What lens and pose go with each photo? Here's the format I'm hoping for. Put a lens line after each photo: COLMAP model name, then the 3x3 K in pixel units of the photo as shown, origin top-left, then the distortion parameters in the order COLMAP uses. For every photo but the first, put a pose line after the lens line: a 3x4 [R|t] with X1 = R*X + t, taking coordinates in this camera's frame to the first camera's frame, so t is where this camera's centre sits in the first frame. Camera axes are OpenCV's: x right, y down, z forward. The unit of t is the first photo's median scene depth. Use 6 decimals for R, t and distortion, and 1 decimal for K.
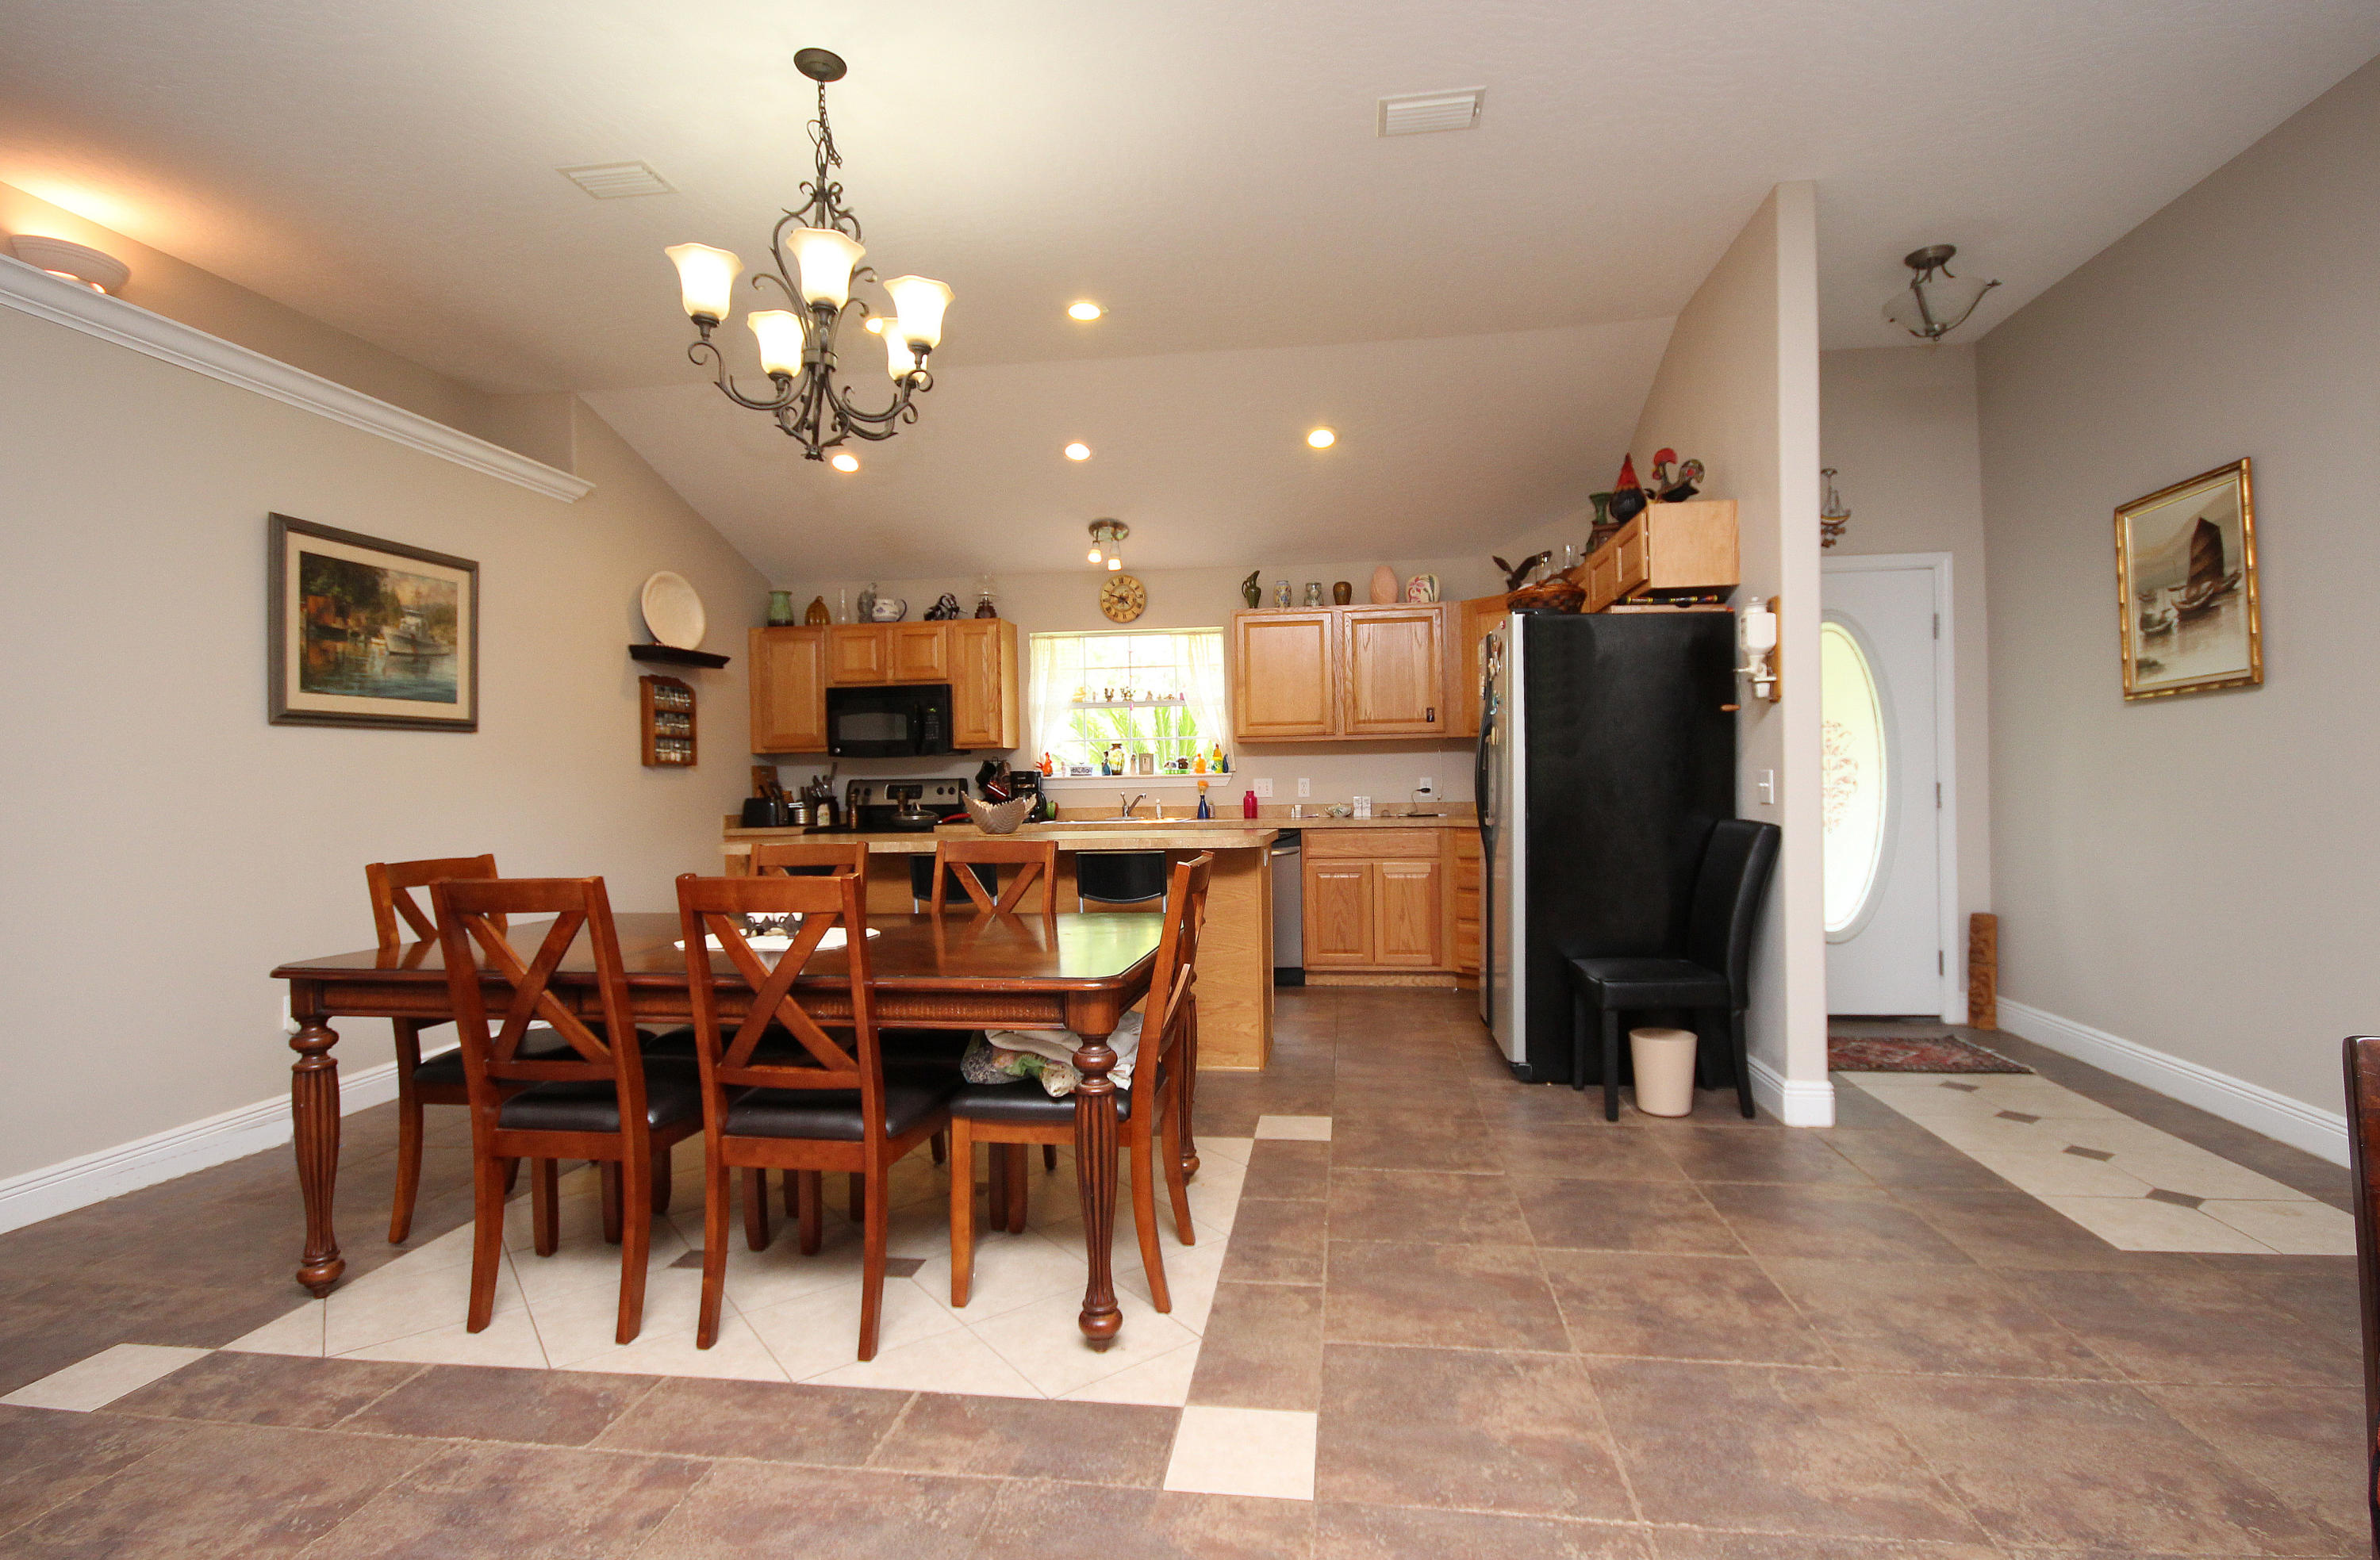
lens RADIAL K [[1118.6, 0, 1214.9], [0, 1118.6, 780.3], [0, 0, 1]] dist [-0.003997, -0.001086]
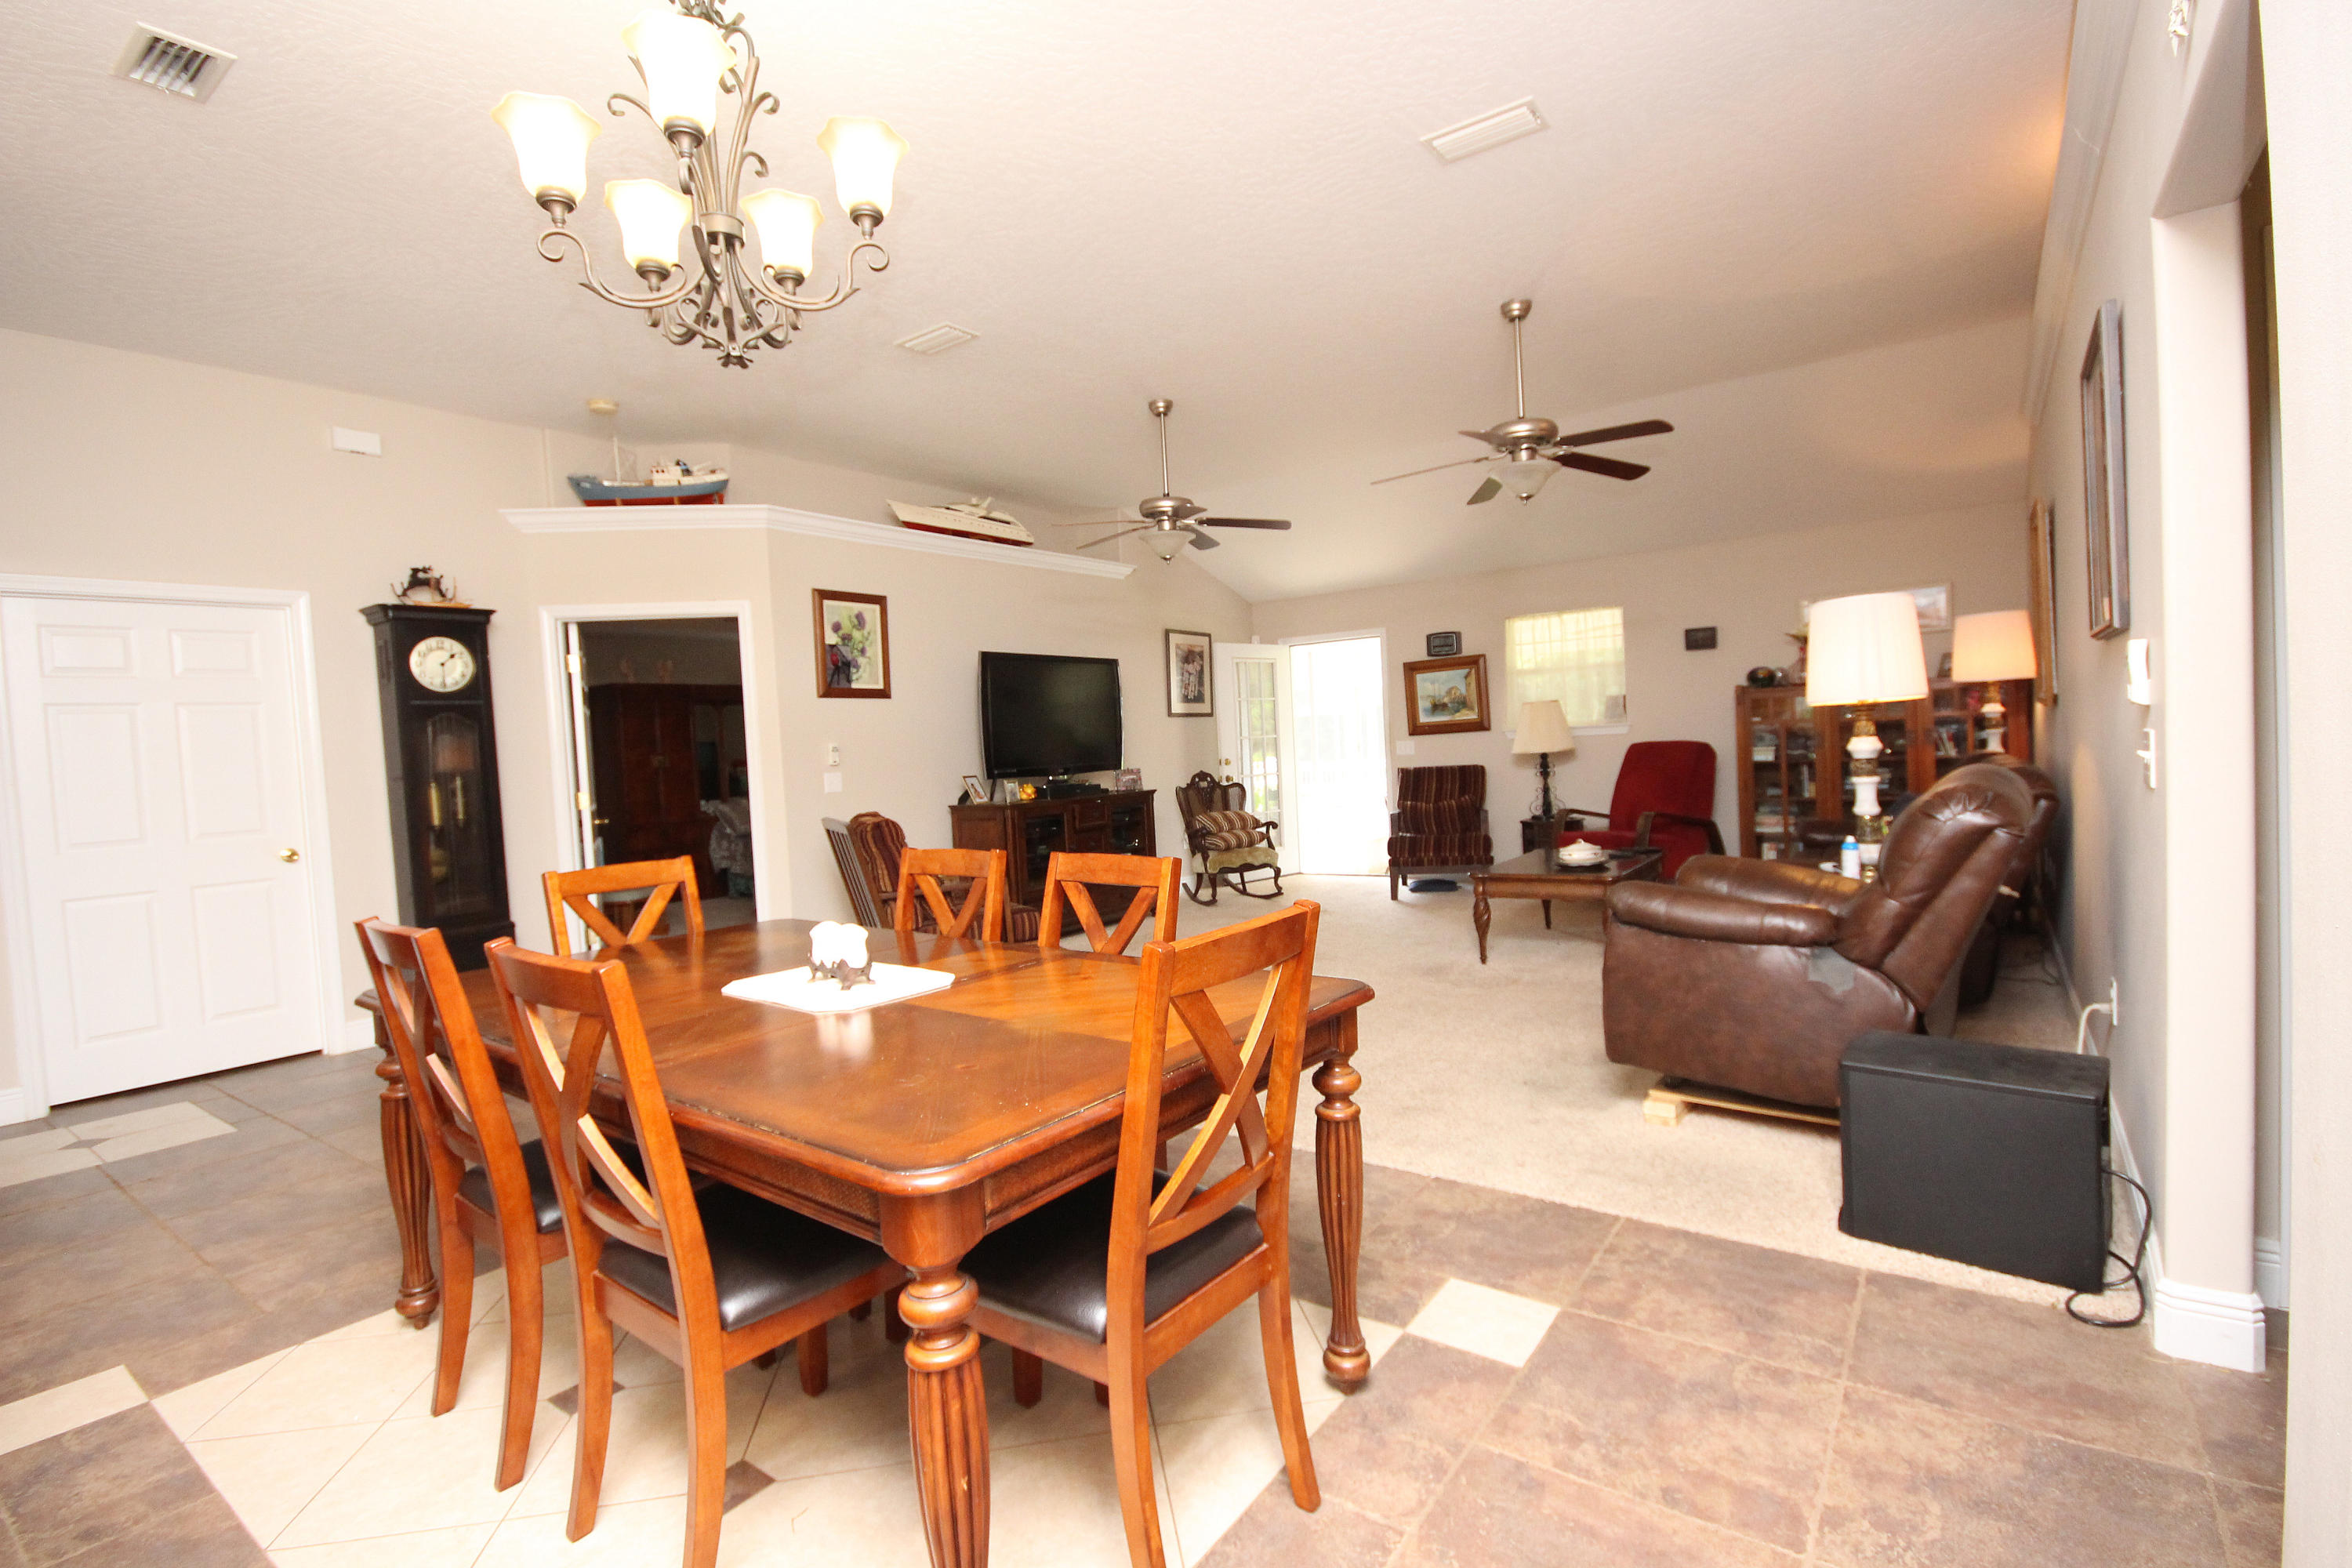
lens RADIAL K [[1097.3, 0, 1207.2], [0, 1097.3, 783.4], [0, 0, 1]] dist [-0.003384, -0.006236]
pose [[-0.878651, 0.041348, 0.475671, -0.496386], [0.065411, 0.997274, 0.034136, -0.007436], [-0.472963, 0.061107, -0.878961, 0.766006]]
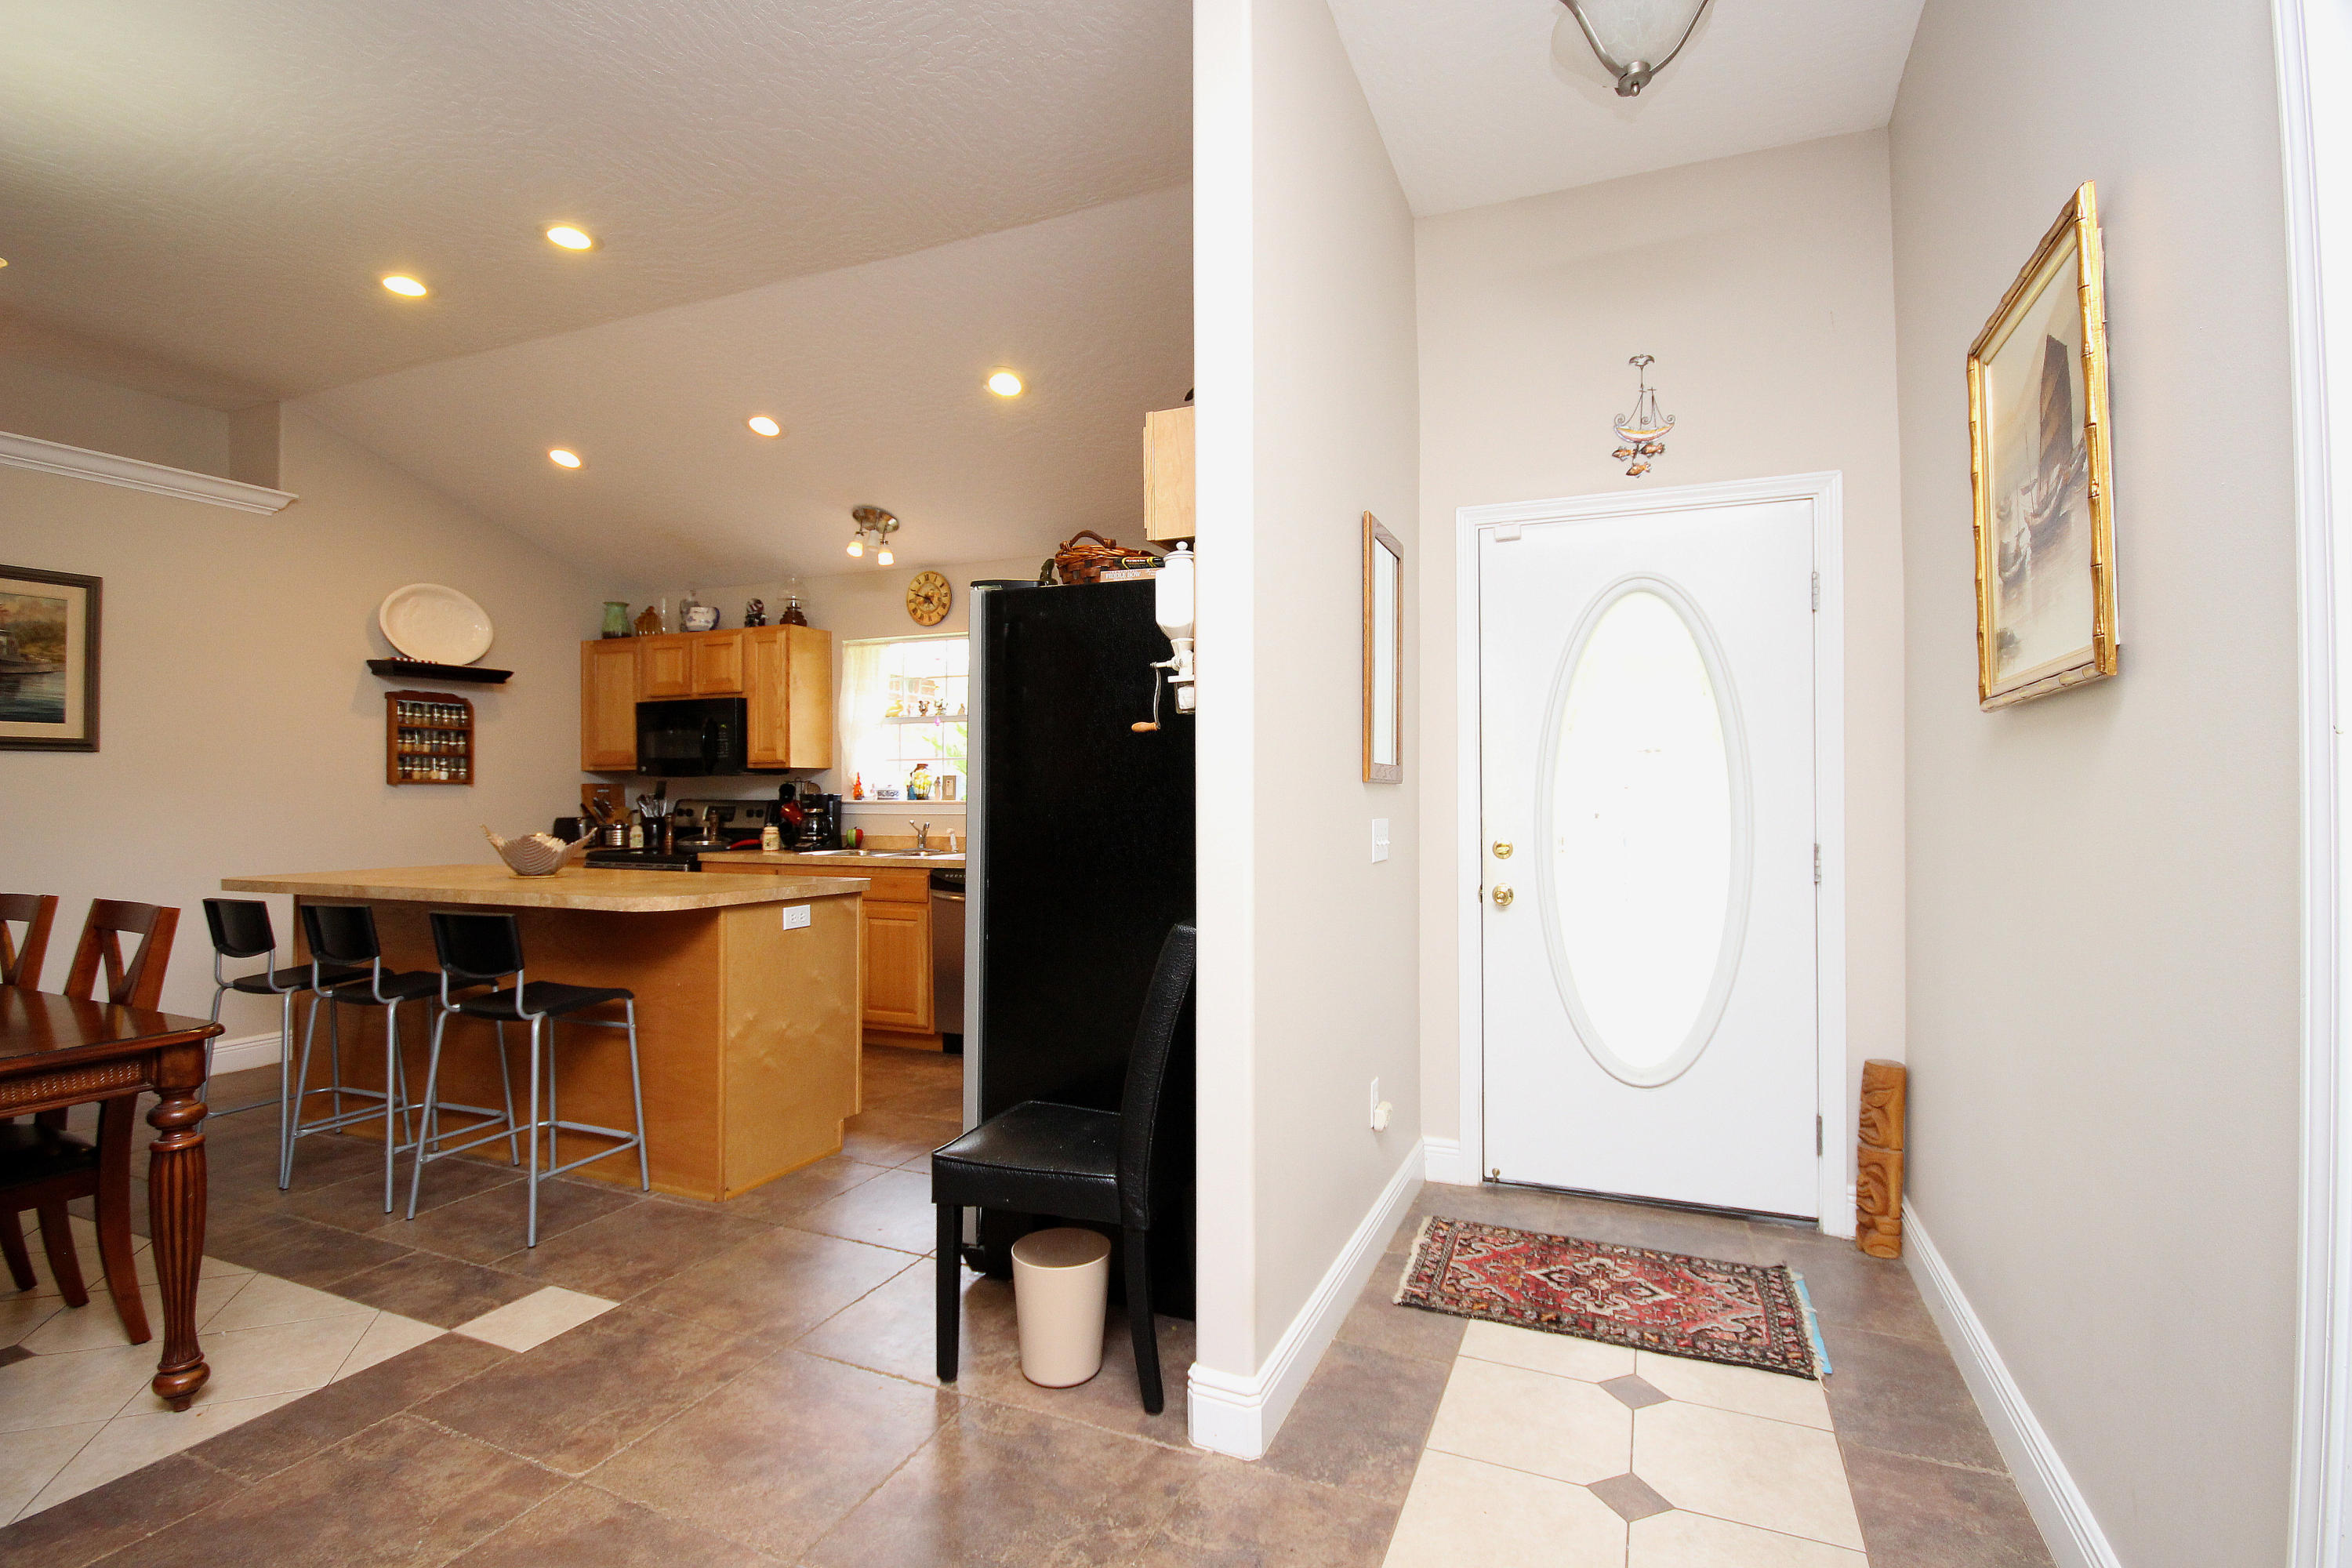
lens RADIAL K [[1086.0, 0, 1202.9], [0, 1086.0, 782.1], [0, 0, 1]] dist [0.014235, -0.016558]
pose [[0.961769, 0.013025, -0.273551, 0.424335], [-0.014651, 0.999885, -0.003902, -0.021924], [0.273469, 0.007760, 0.961850, 0.285814]]
